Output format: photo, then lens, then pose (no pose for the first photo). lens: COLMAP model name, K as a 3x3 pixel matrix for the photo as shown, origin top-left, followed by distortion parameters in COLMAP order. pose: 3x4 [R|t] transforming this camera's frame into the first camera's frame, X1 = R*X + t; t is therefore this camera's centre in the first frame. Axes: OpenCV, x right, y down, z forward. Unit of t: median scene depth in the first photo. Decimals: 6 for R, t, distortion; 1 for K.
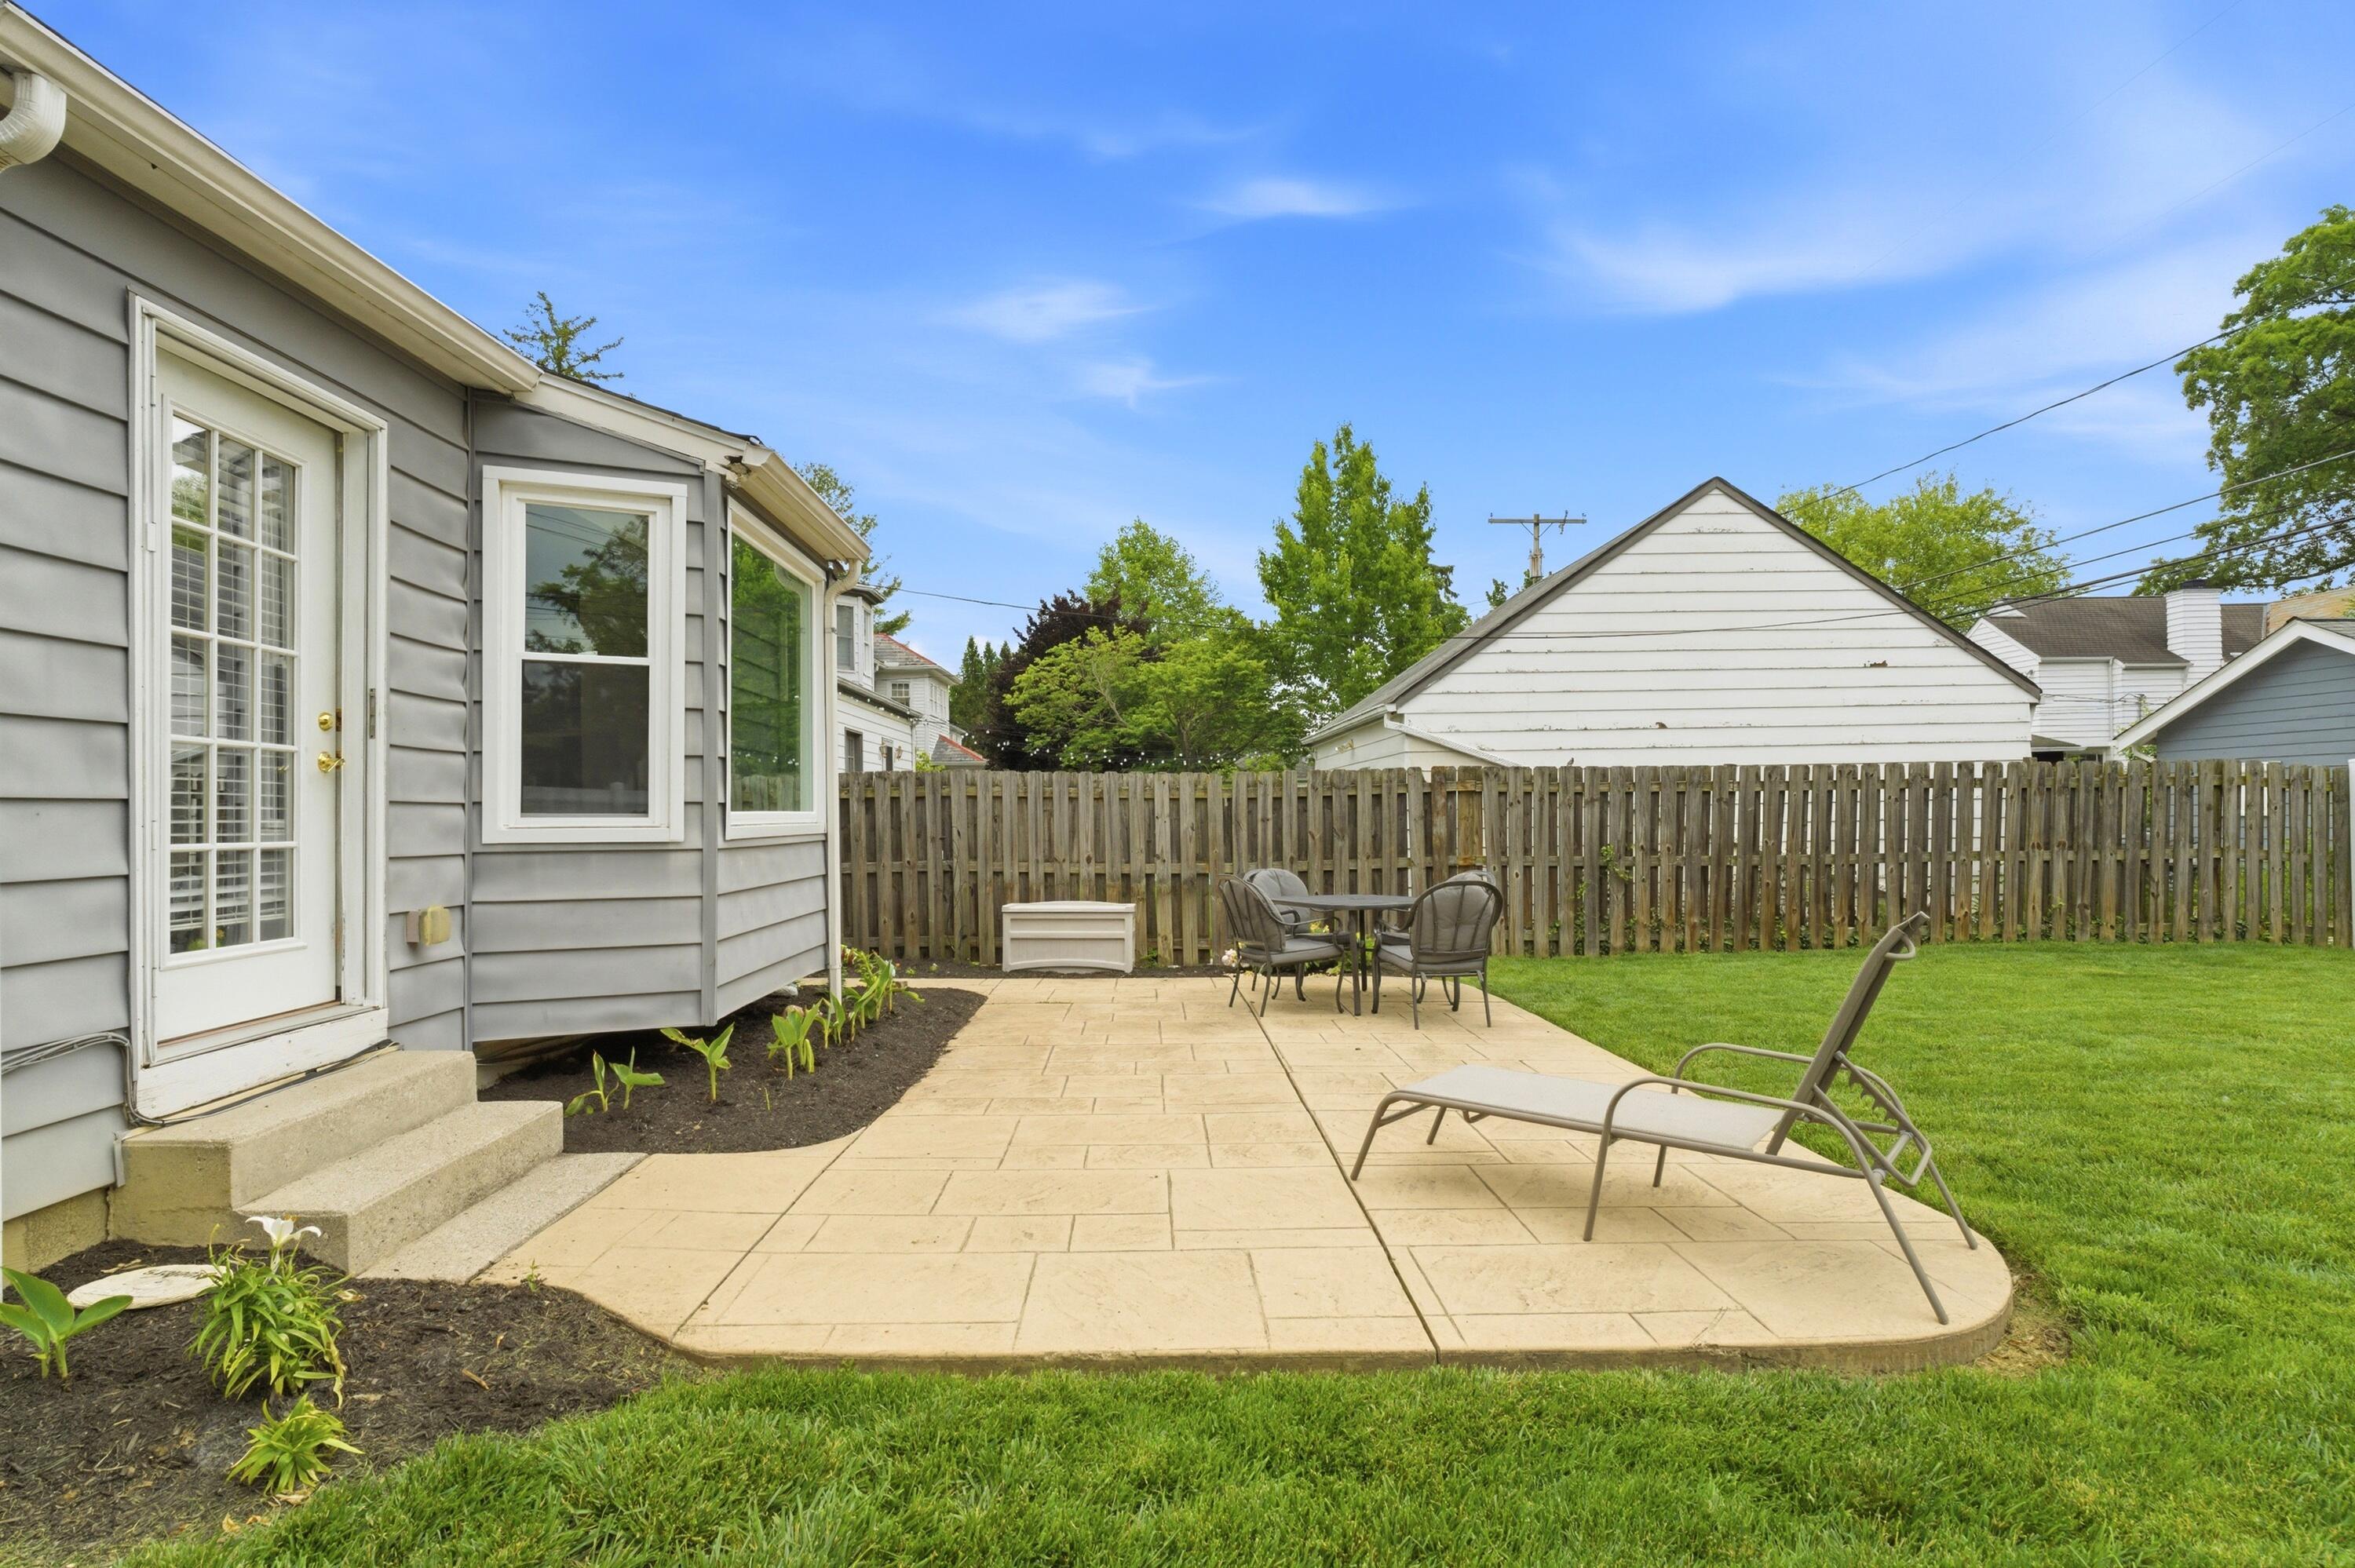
lens RADIAL K [[1163.0, 0, 1181.1], [0, 1163.0, 804.9], [0, 0, 1]] dist [0.004947, 0.001183]
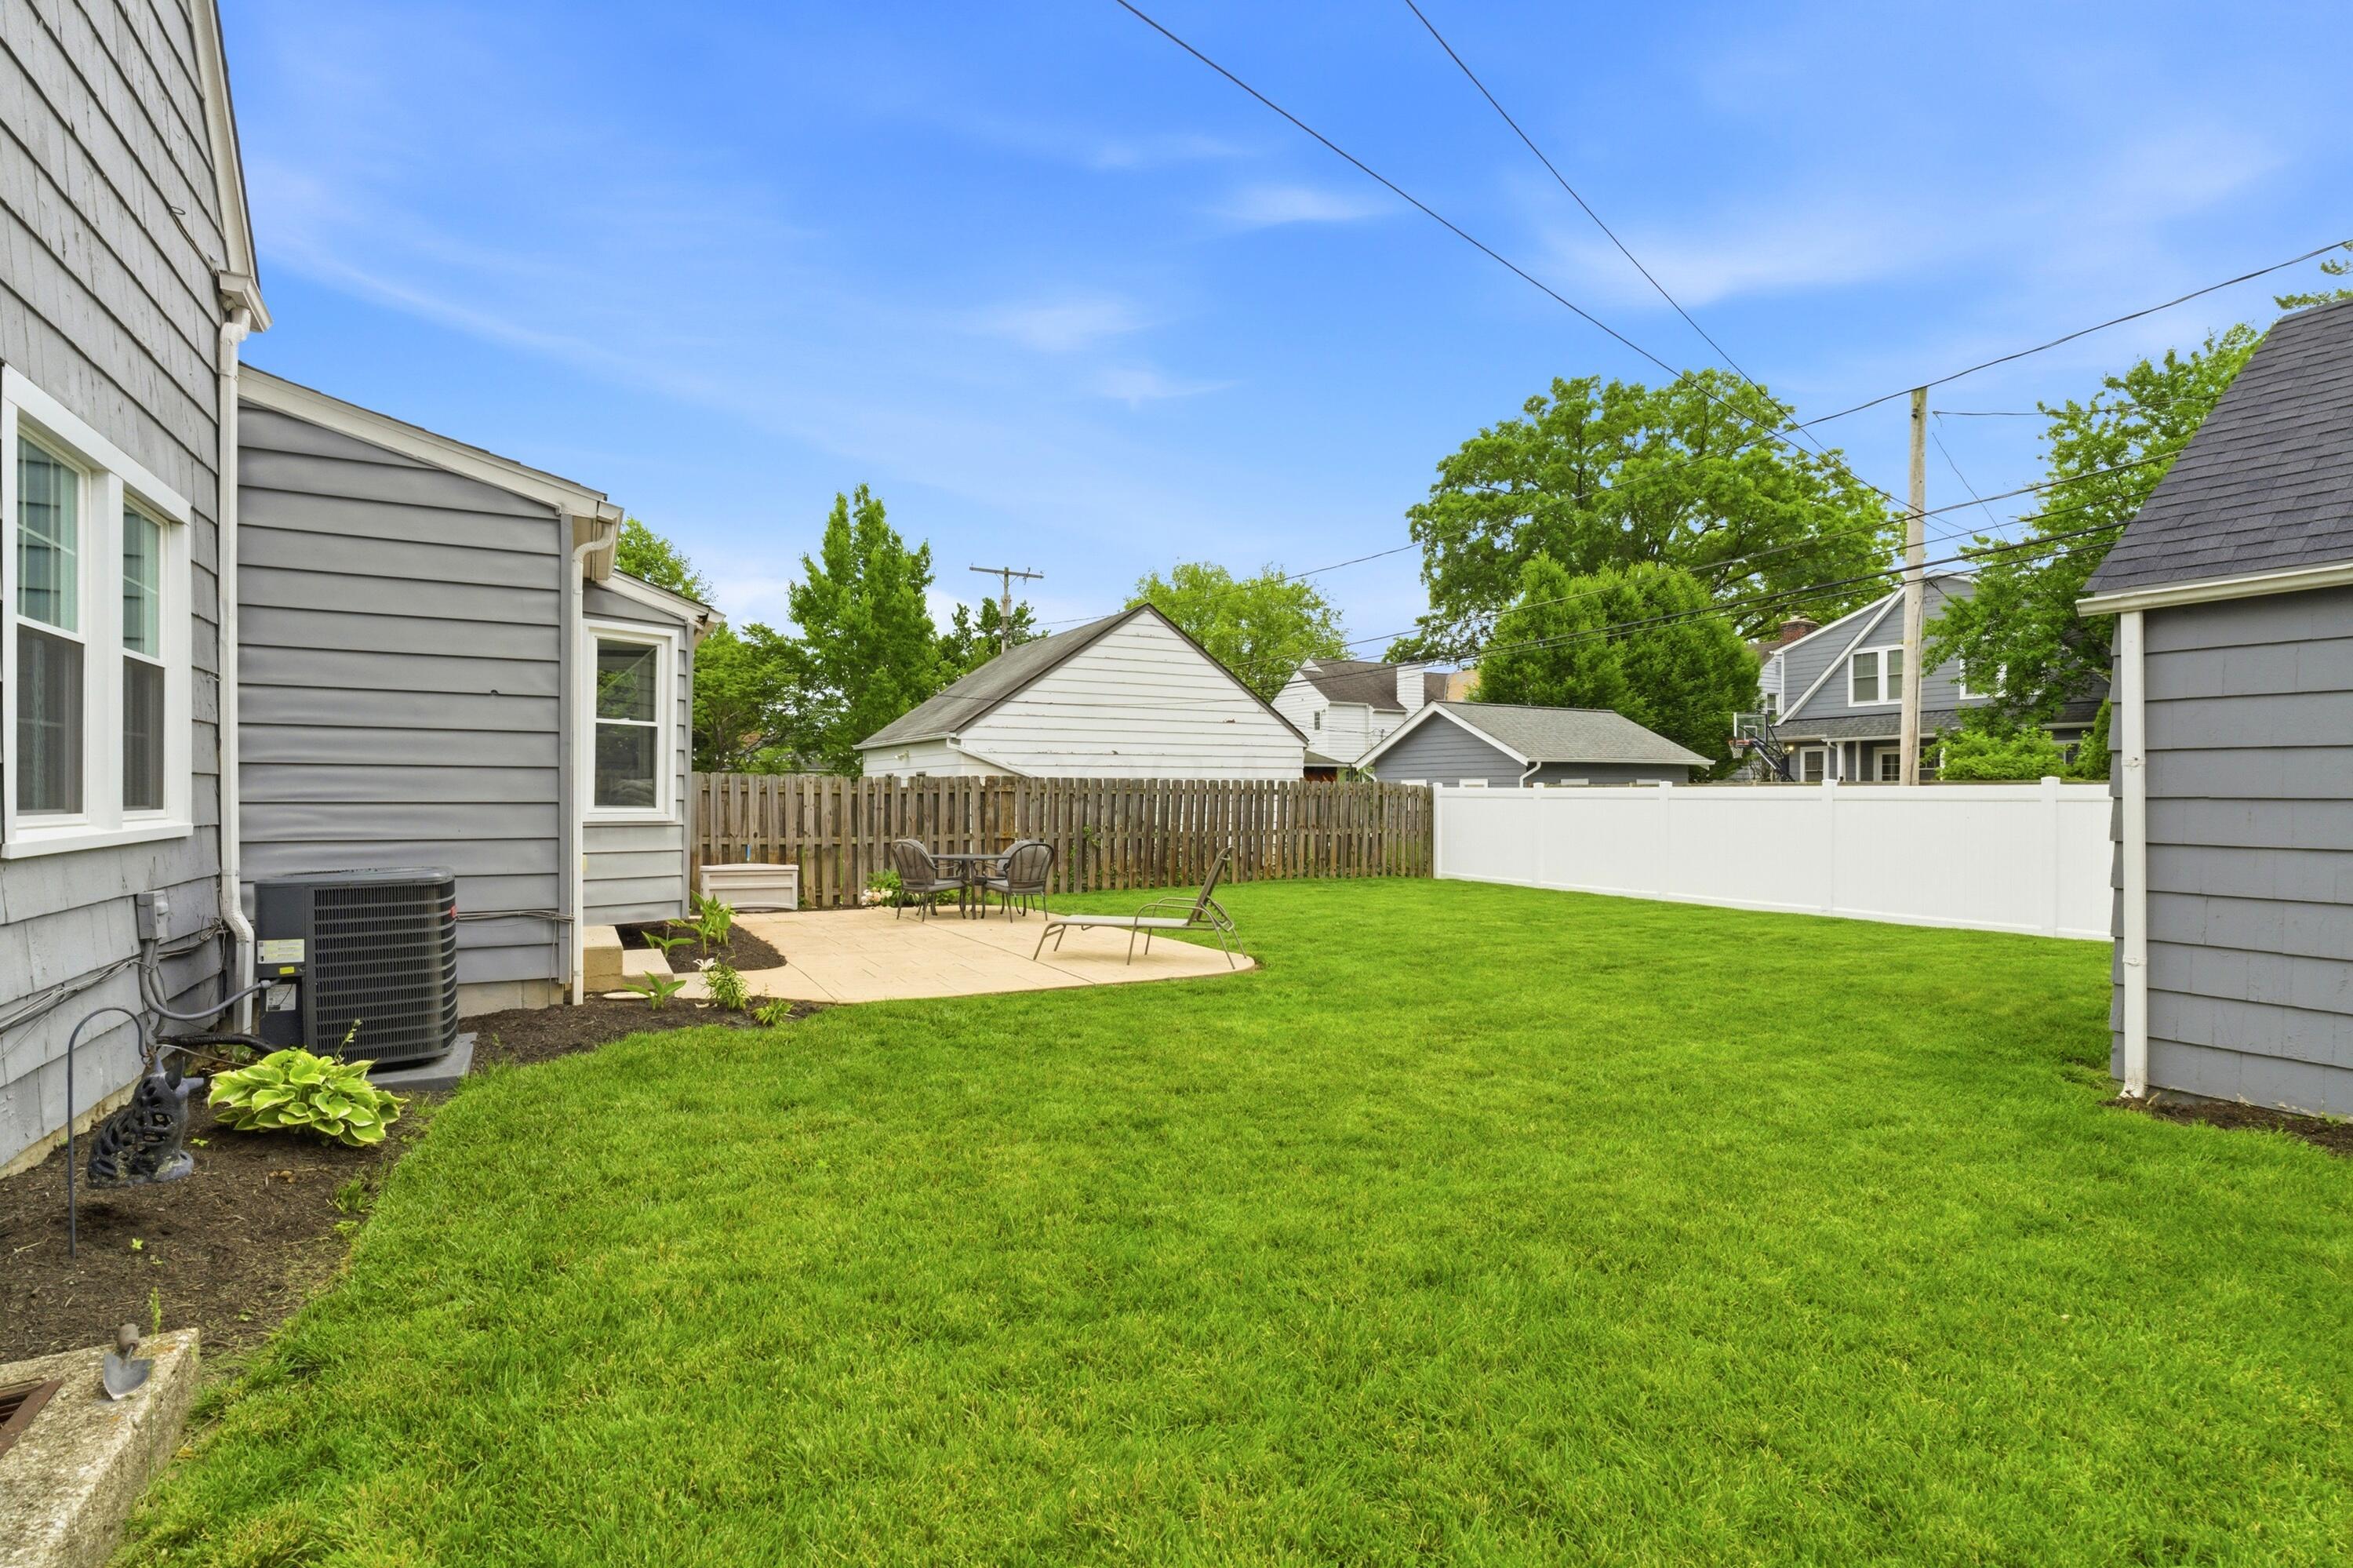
lens RADIAL K [[1073.2, 0, 1169.4], [0, 1073.2, 800.0], [0, 0, 1]] dist [-0.009060, 0.003346]
pose [[0.888309, 0.013388, 0.459051, -0.226550], [-0.017062, 0.999847, 0.003858, -0.009934], [-0.458929, -0.011259, 0.888402, -0.400728]]
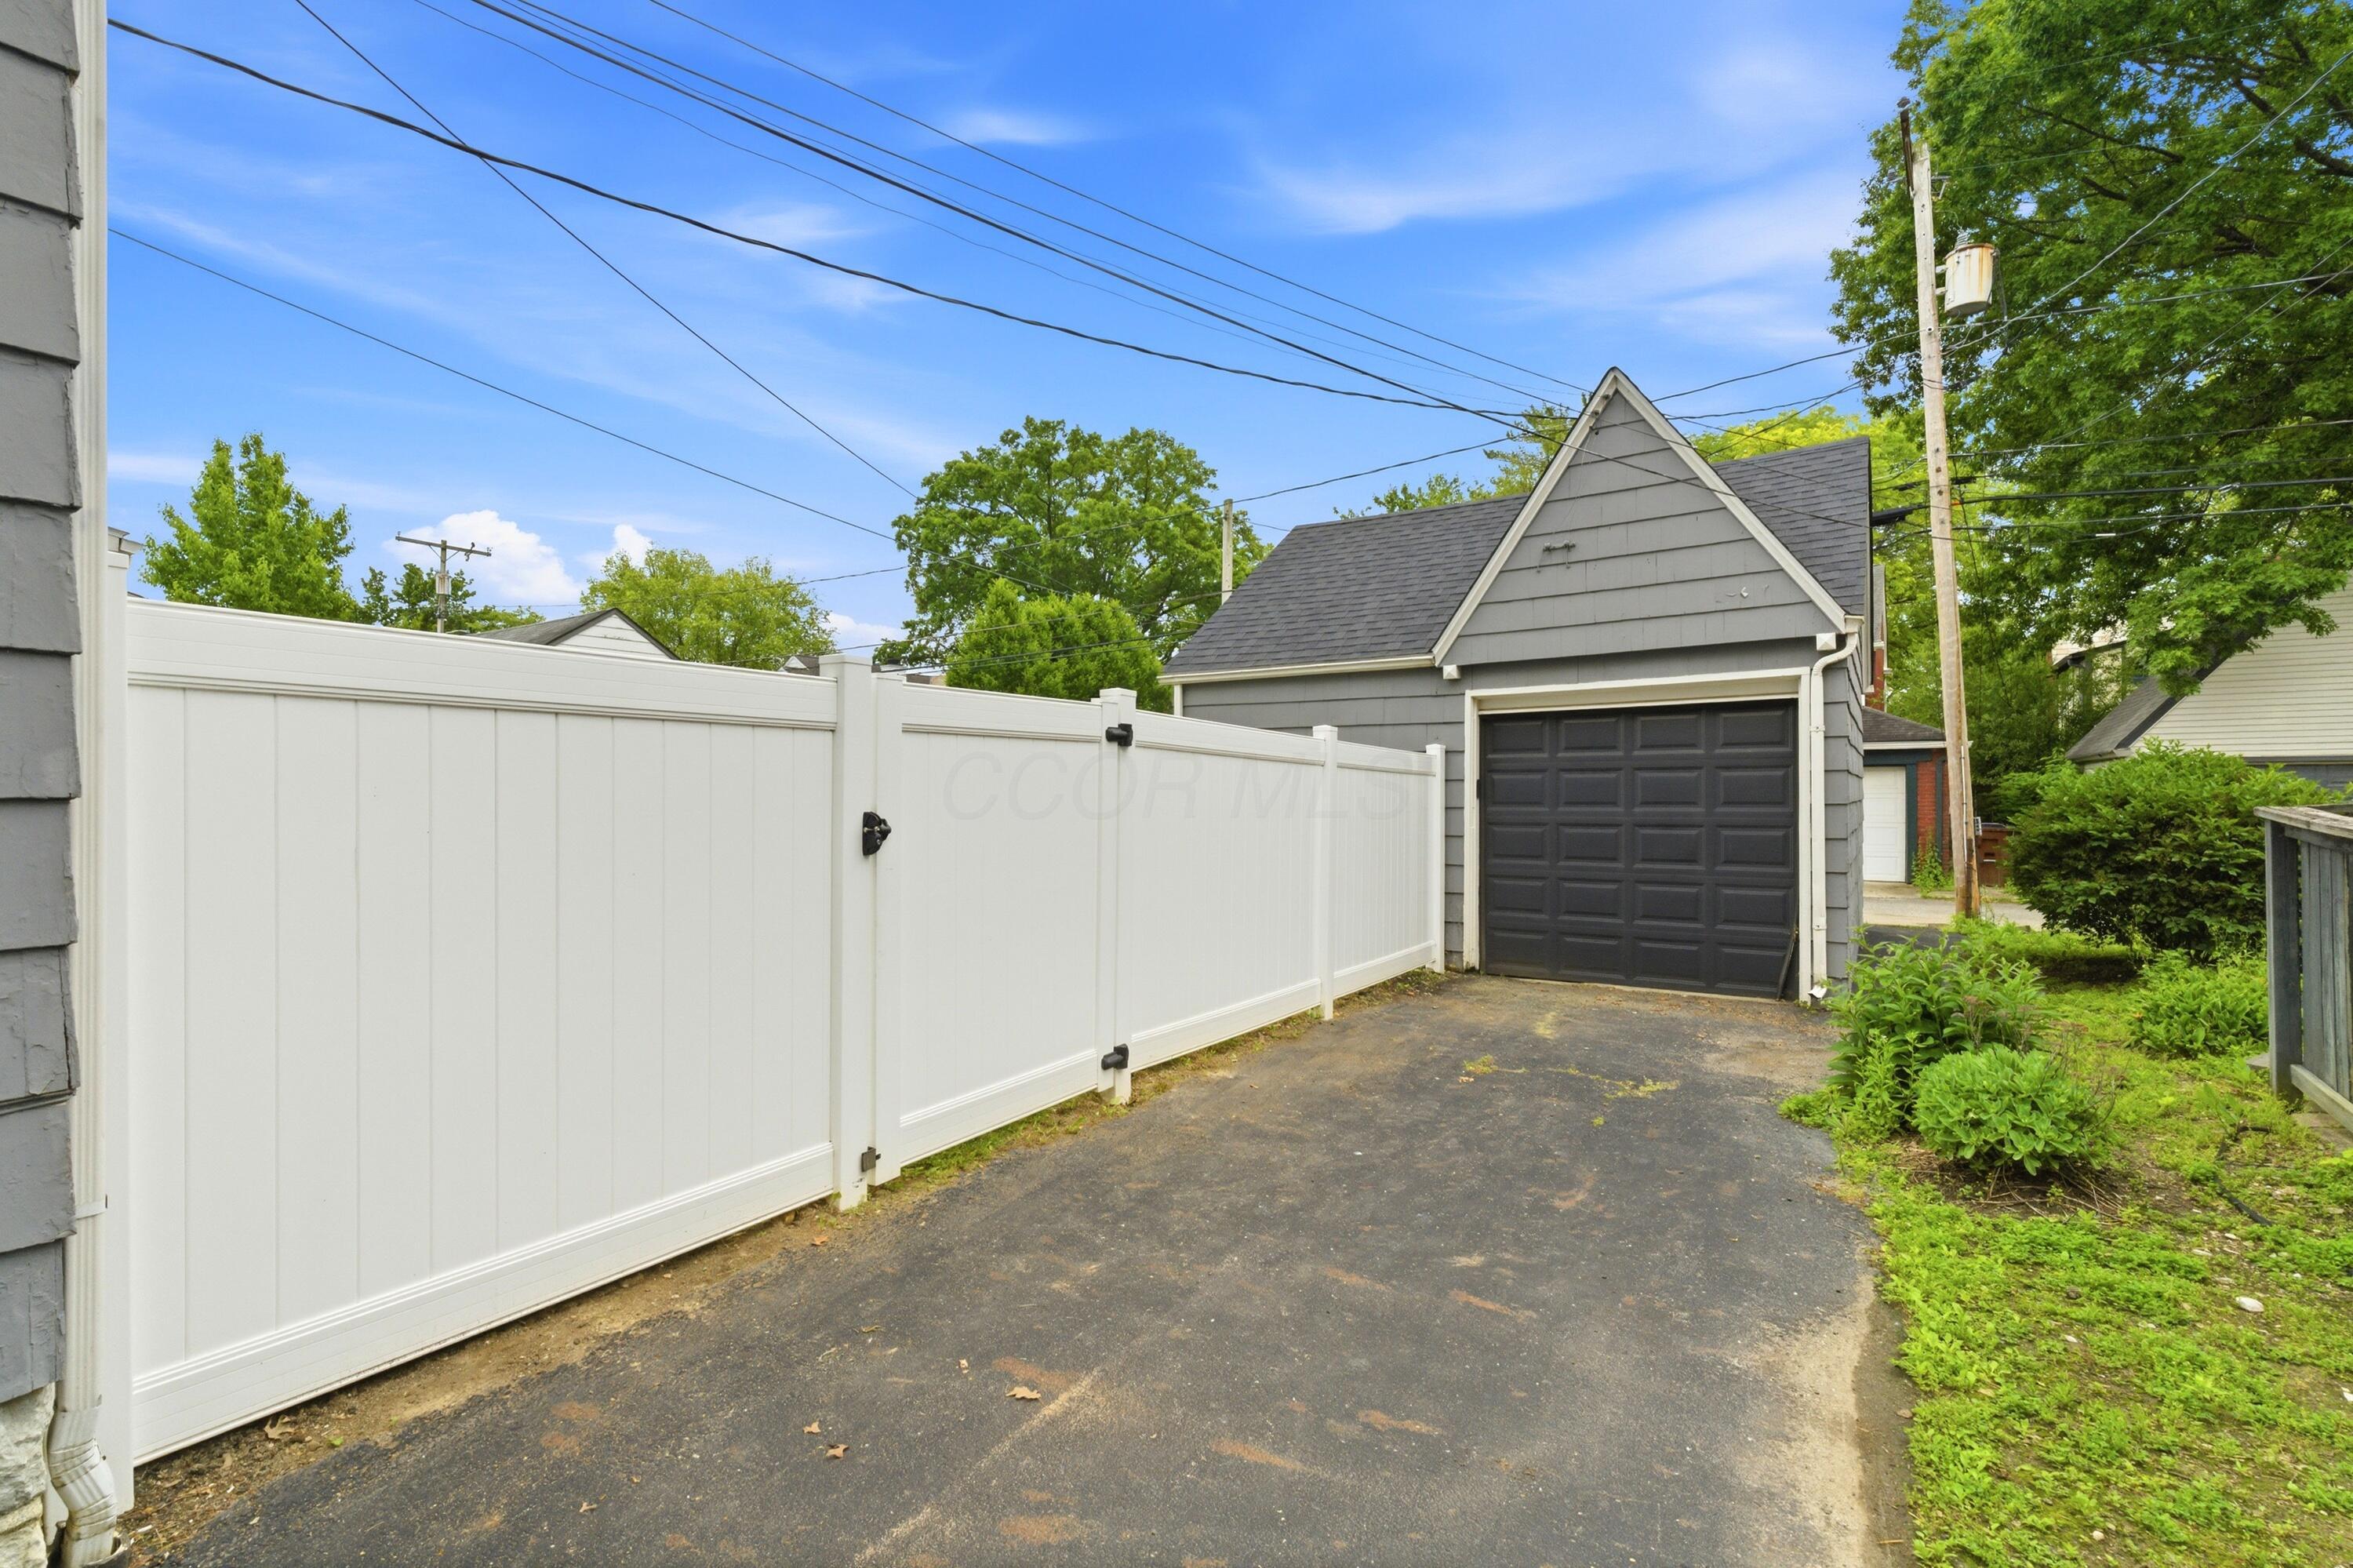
lens RADIAL K [[1073.2, 0, 1174.3], [0, 1073.2, 791.0], [0, 0, 1]] dist [-0.009060, 0.003346]
pose [[0.592298, 0.016438, 0.805551, -0.385029], [-0.015288, 0.999841, -0.009162, 0.002193], [-0.805574, -0.006889, 0.592455, -0.729085]]
